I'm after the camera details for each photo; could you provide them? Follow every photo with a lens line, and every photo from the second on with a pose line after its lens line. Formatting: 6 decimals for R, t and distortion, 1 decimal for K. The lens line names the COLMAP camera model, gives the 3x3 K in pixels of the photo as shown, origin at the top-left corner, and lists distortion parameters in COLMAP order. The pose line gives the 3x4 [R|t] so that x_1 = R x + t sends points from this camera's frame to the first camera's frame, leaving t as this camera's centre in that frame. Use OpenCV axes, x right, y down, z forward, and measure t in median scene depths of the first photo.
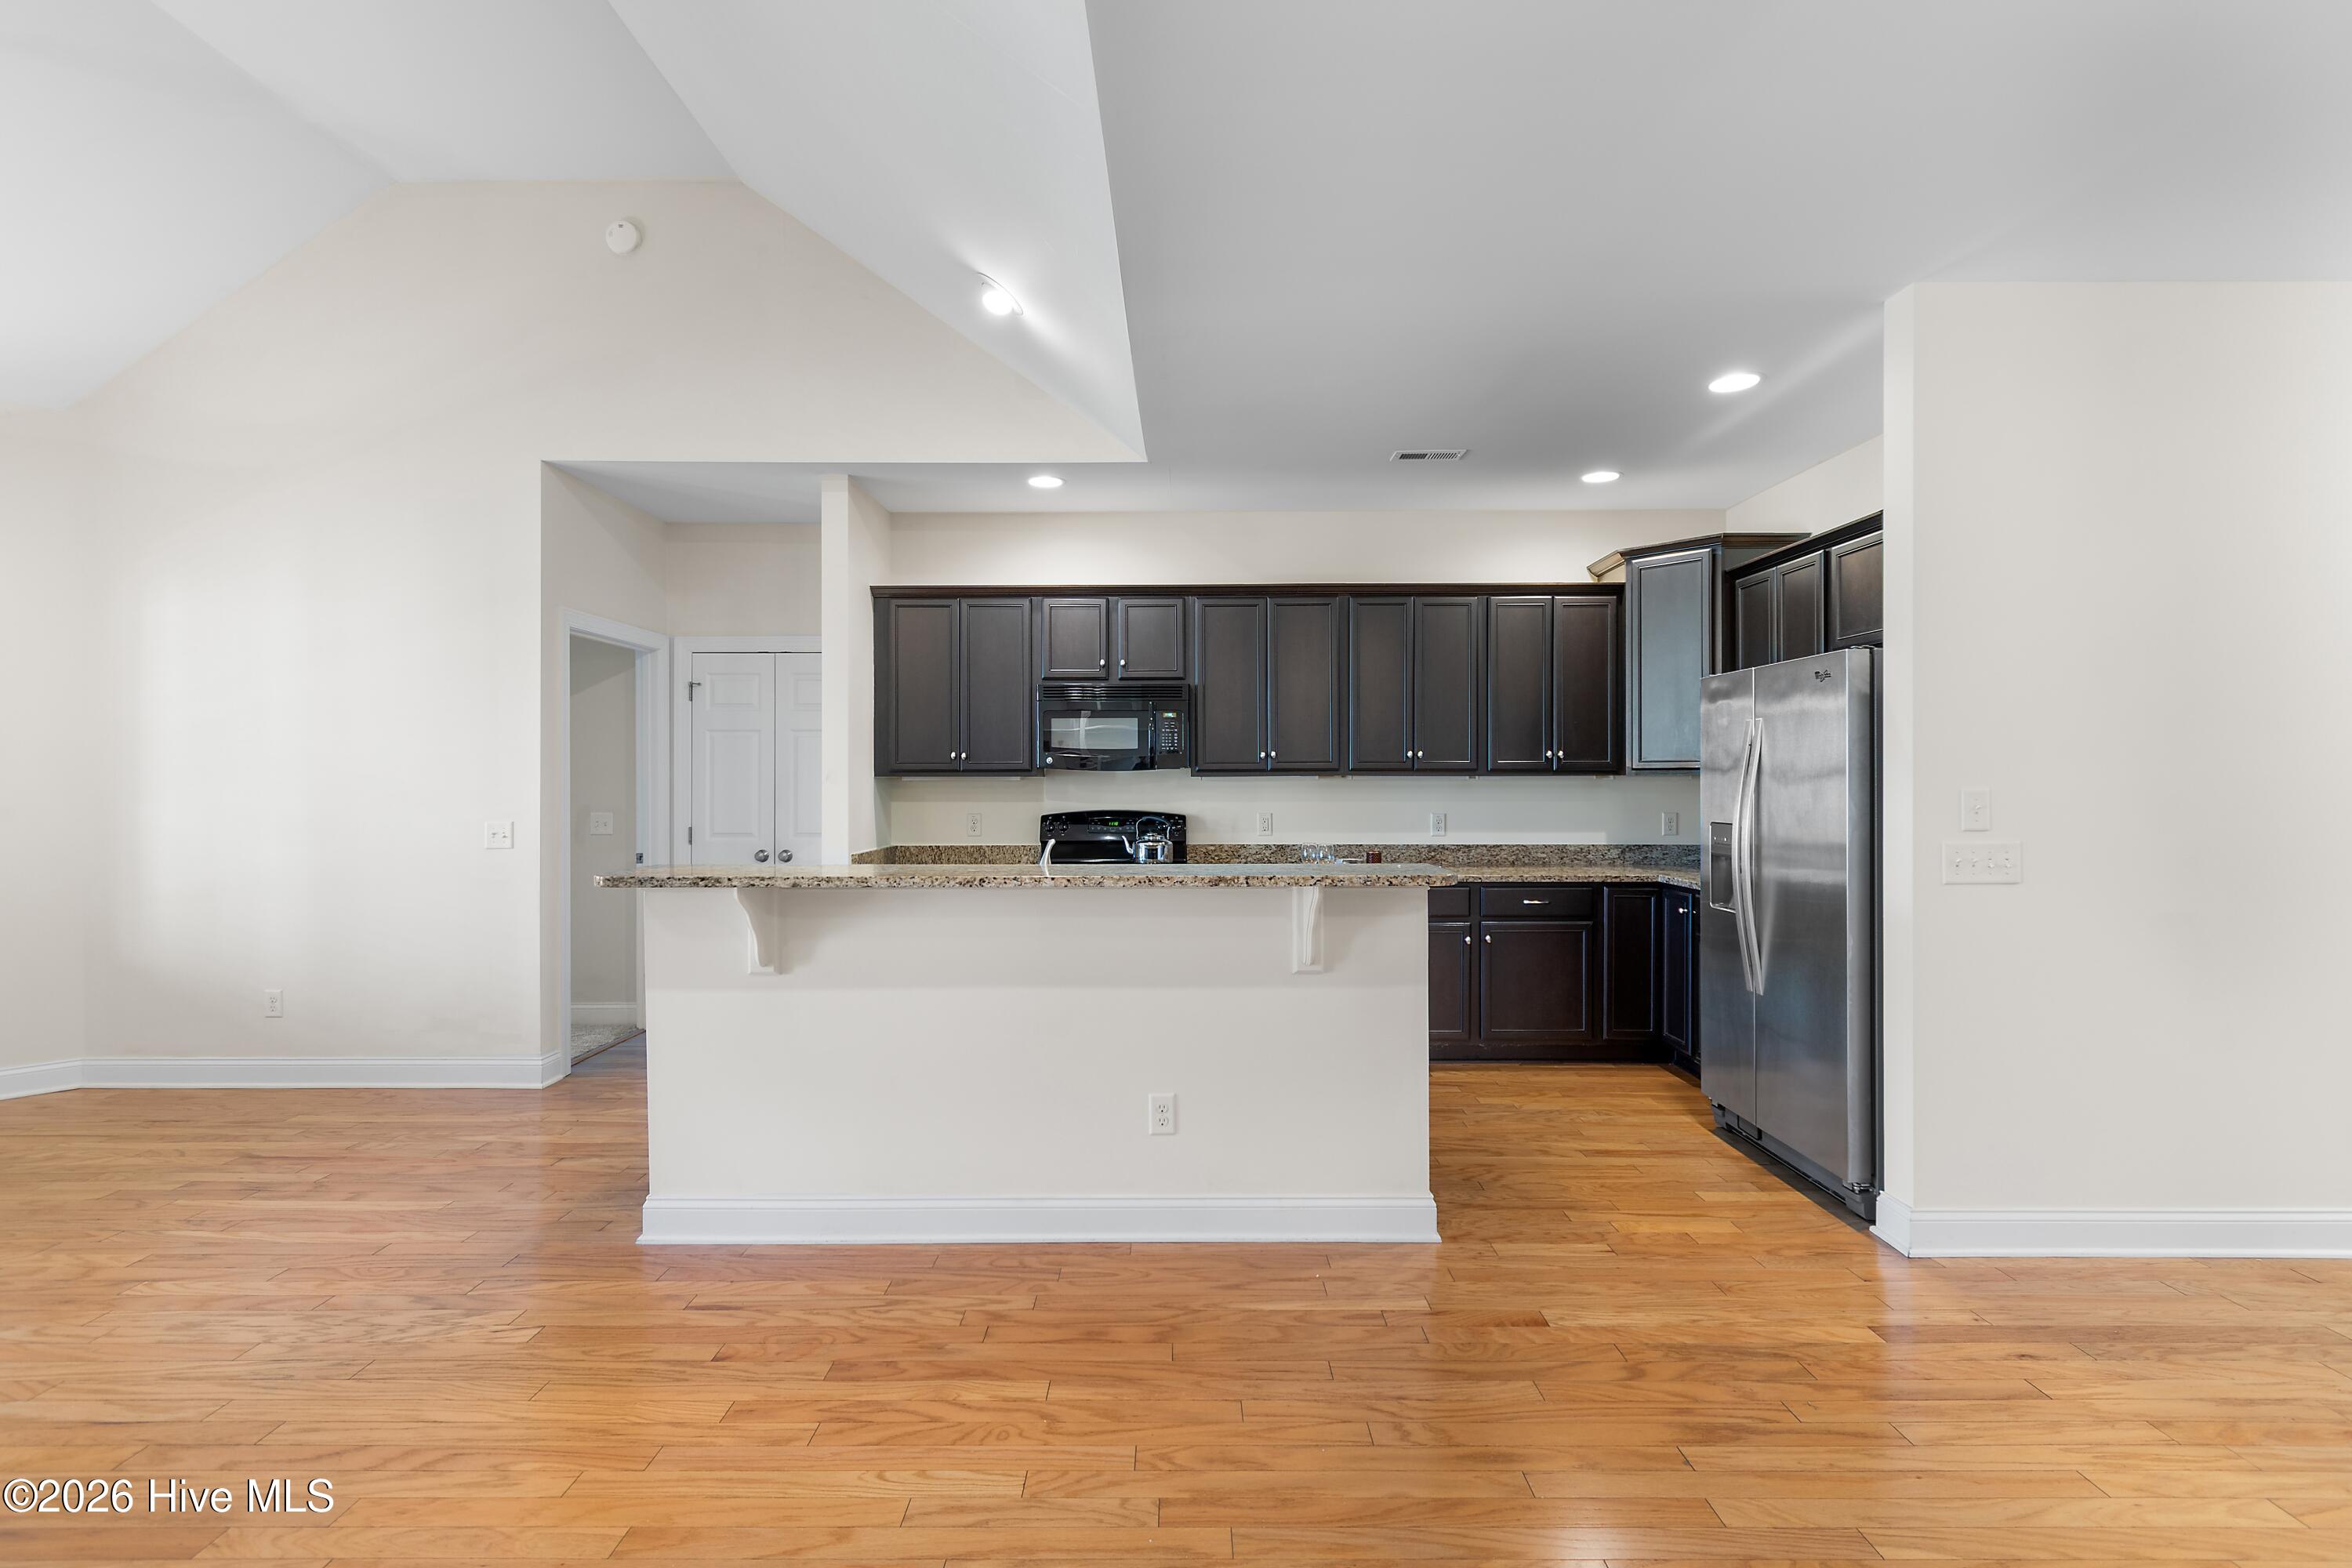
lens RADIAL K [[1037.7, 0, 1174.1], [0, 1037.7, 779.6], [0, 0, 1]] dist [0.002240, -0.000136]
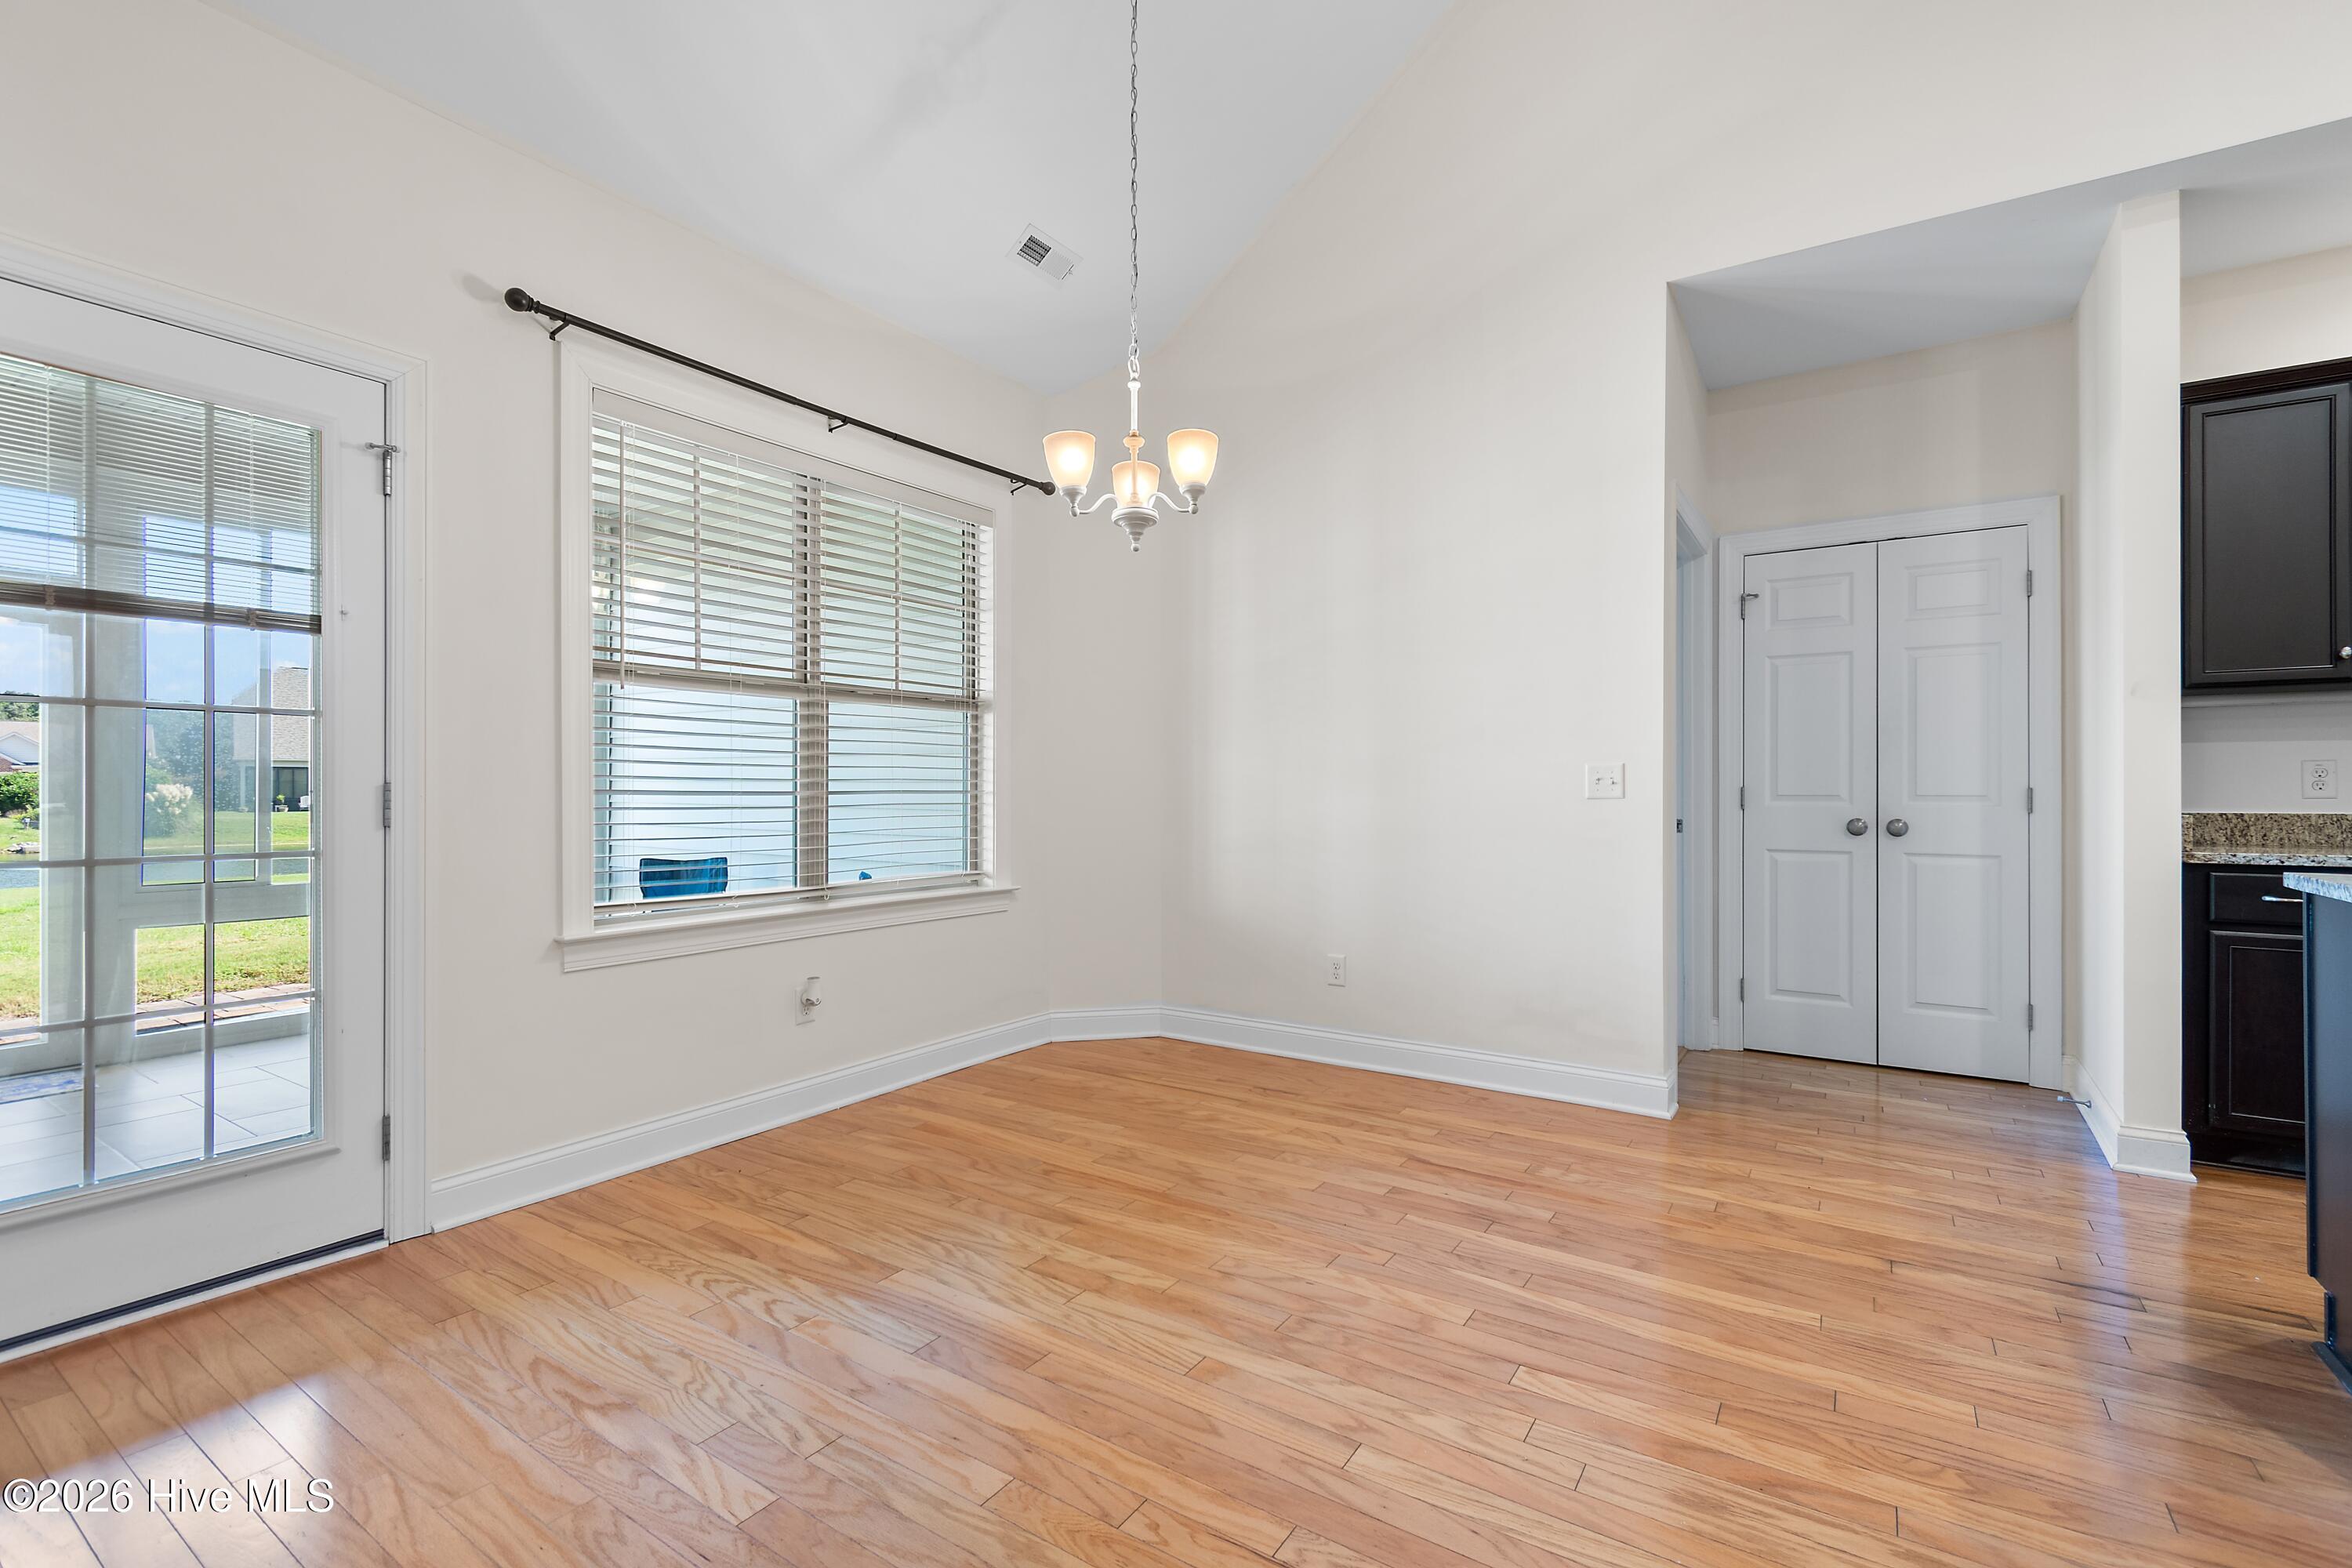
lens RADIAL K [[1036.3, 0, 1178.8], [0, 1036.3, 784.9], [0, 0, 1]] dist [0.000748, -0.000669]
pose [[0.834818, -0.001253, -0.550524, -0.473639], [-0.001843, 0.999985, -0.005071, 0.059051], [0.550523, 0.005248, 0.834804, 0.175469]]
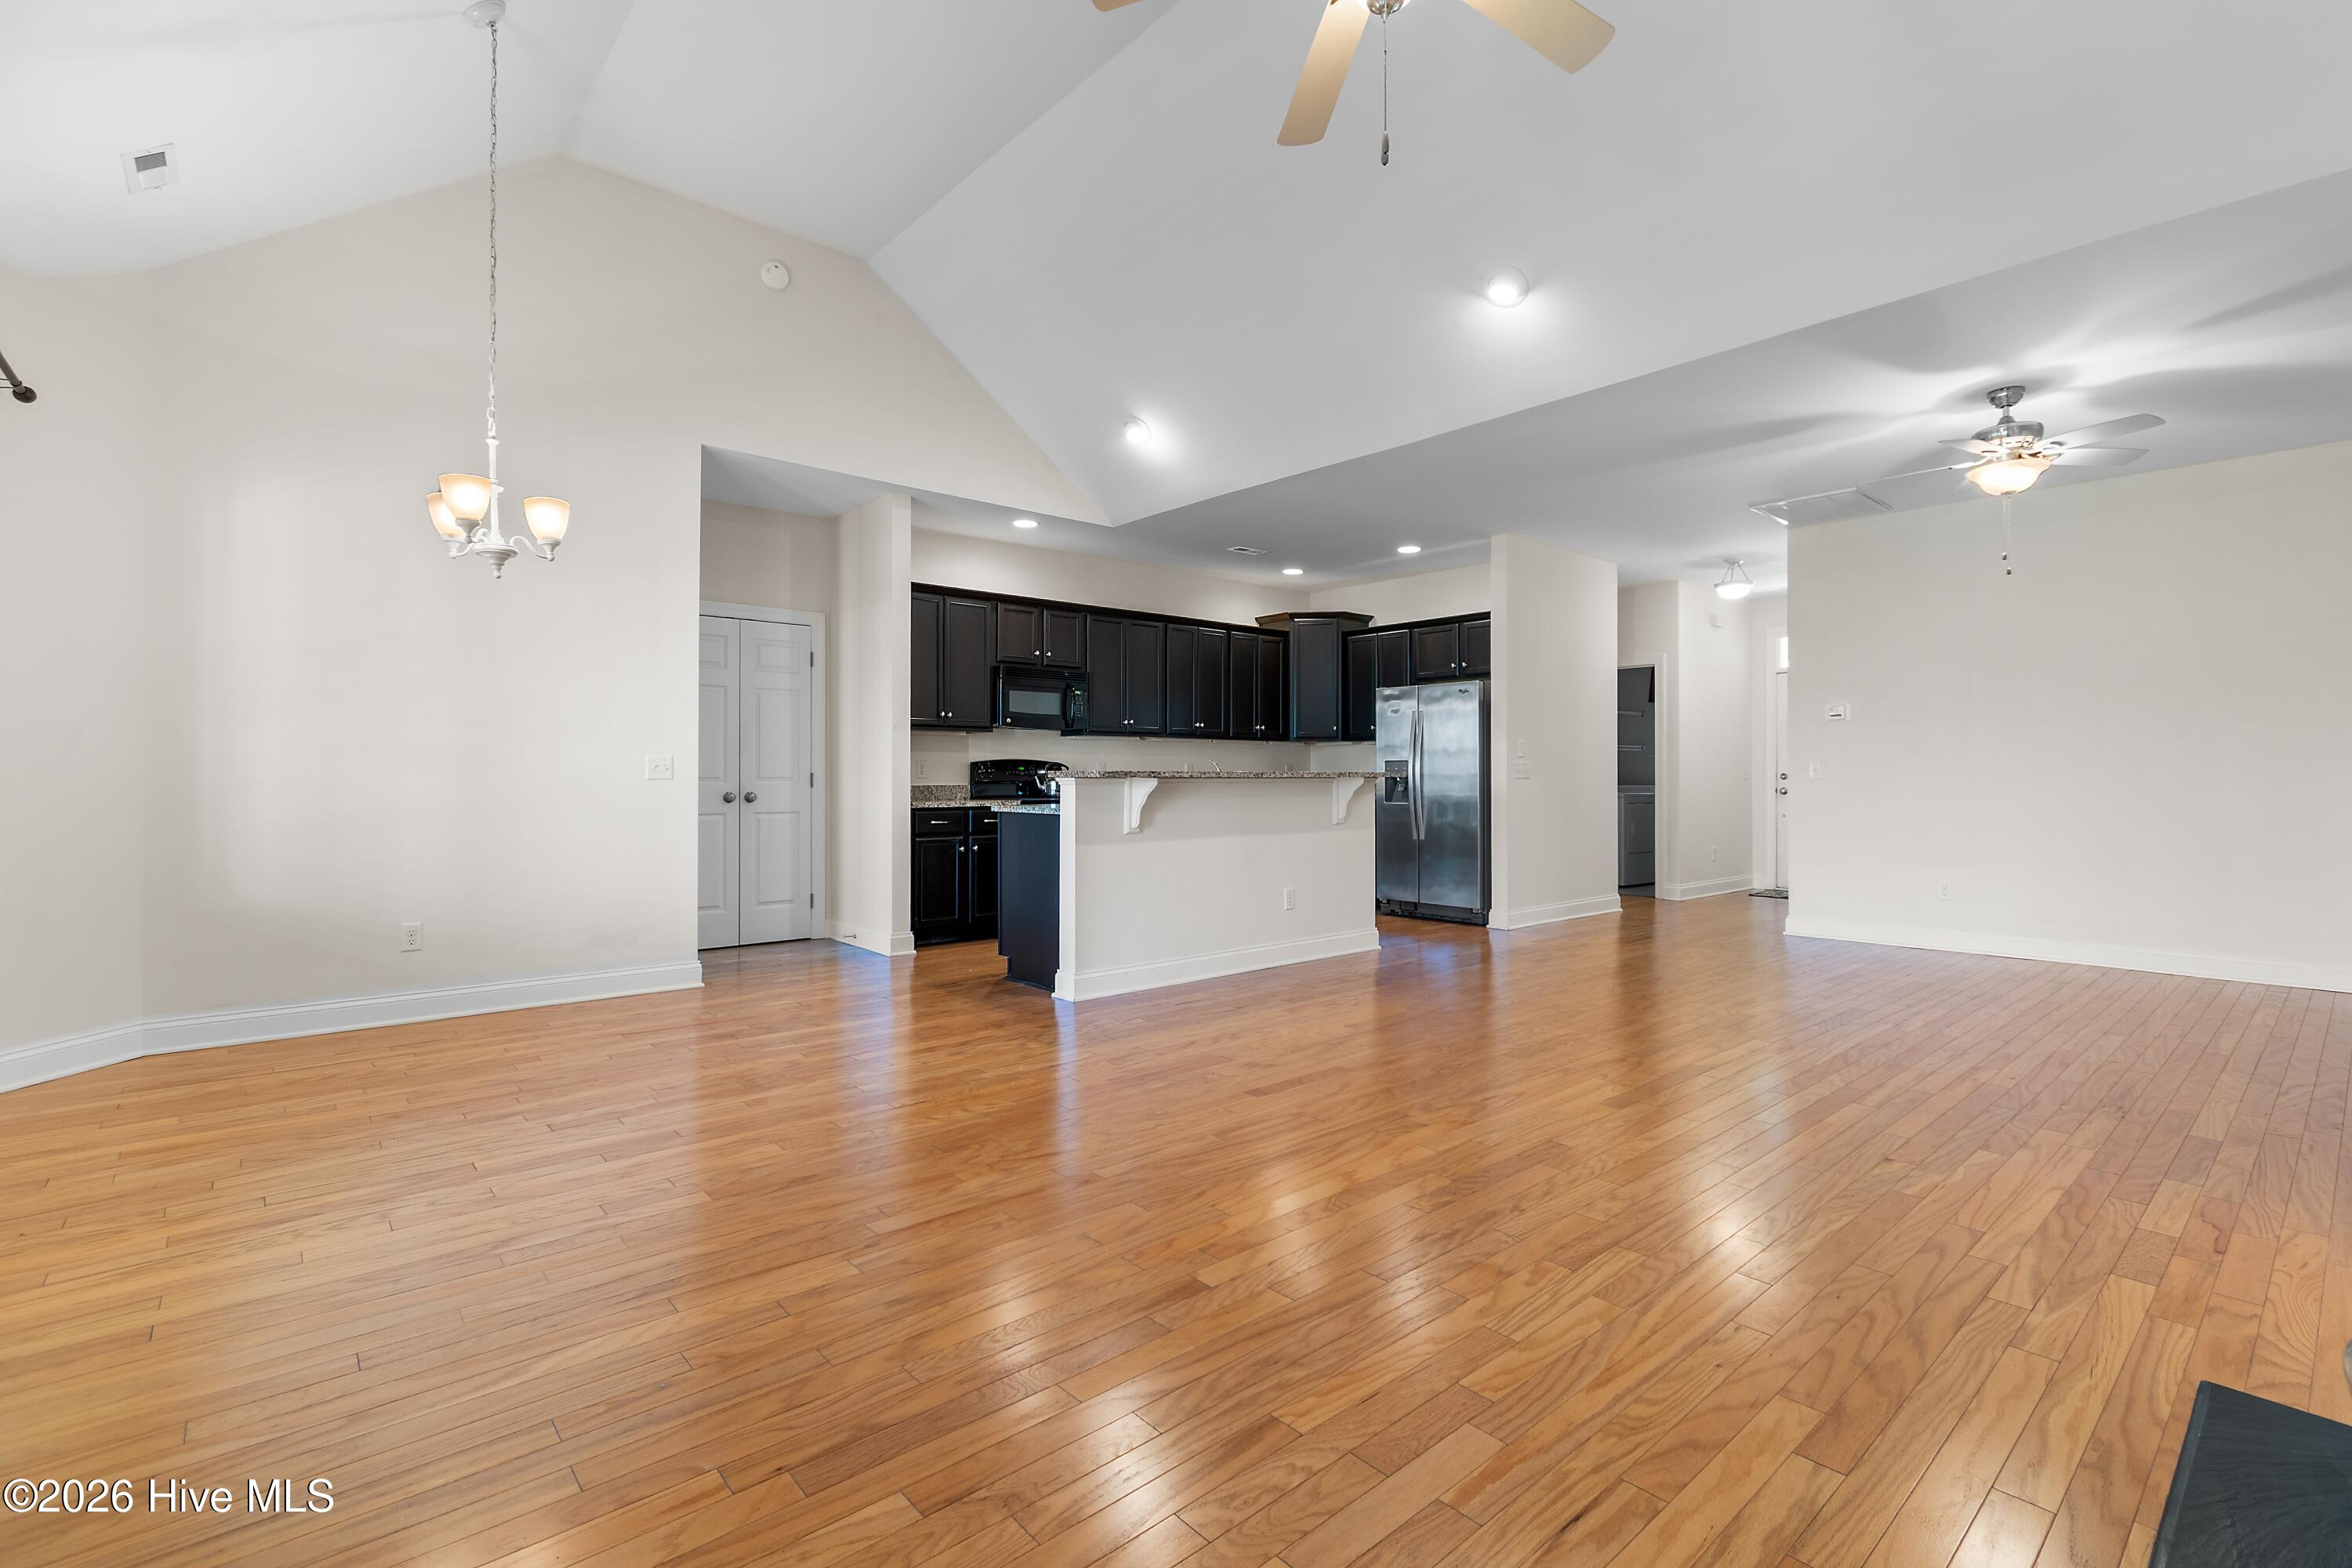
lens RADIAL K [[1044.2, 0, 1169.5], [0, 1044.2, 769.0], [0, 0, 1]] dist [0.003126, -0.000537]
pose [[0.751084, 0.005722, 0.660182, -0.946267], [-0.000161, 0.999964, -0.008483, 0.062513], [-0.660207, 0.006265, 0.751058, -0.206105]]
